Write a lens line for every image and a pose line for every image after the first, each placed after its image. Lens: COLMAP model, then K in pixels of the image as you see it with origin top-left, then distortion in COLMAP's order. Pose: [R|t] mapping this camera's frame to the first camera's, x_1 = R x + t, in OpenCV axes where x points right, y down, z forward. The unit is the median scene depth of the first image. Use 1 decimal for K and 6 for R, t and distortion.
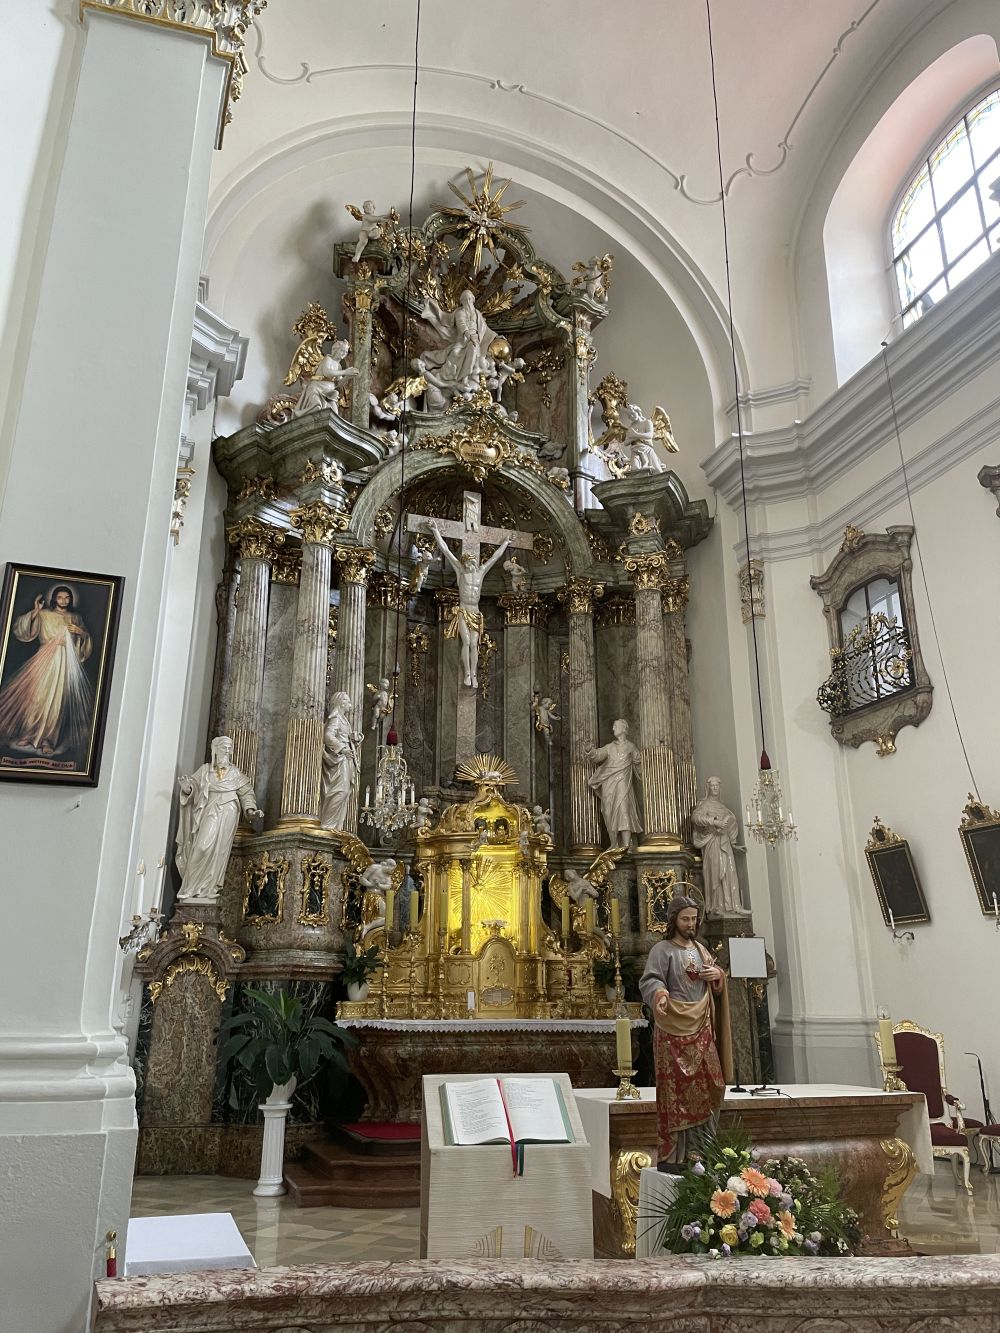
lens RADIAL K [[1011.2, 0, 503.7], [0, 1011.2, 670.2], [0, 0, 1]] dist [0.013582, -0.002630]
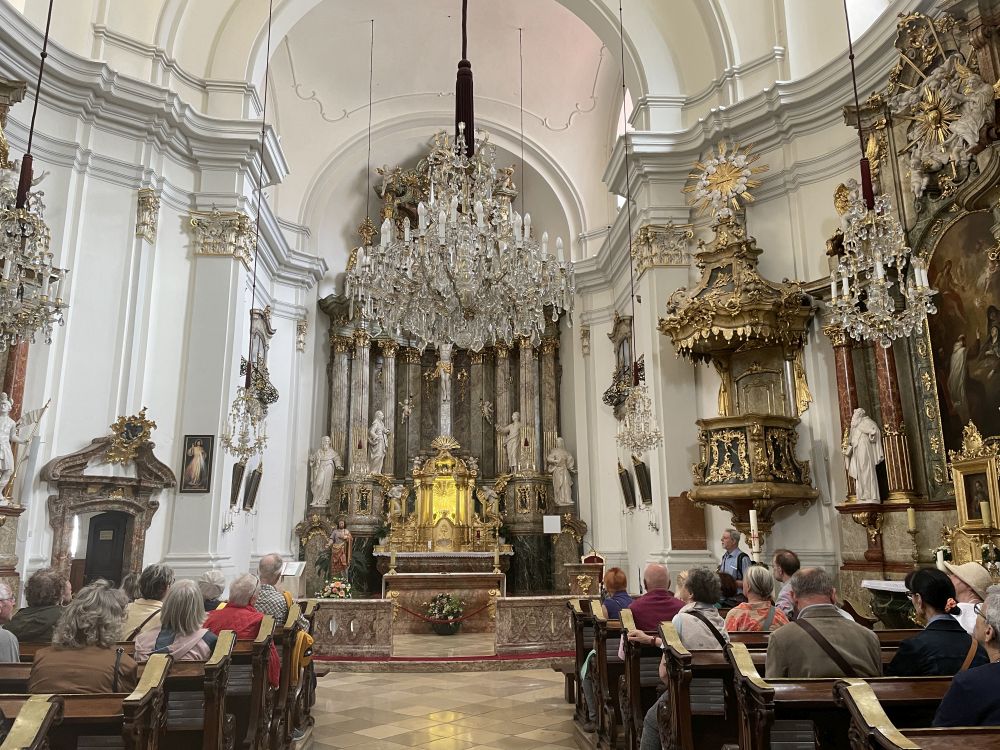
lens RADIAL K [[758.6, 0, 496.6], [0, 758.6, 374.6], [0, 0, 1]] dist [0.013582, -0.002630]
pose [[0.965106, -0.064772, -0.253721, 0.527559], [0.088450, 0.992613, 0.083042, -0.176428], [0.246468, -0.102586, 0.963706, -0.552851]]
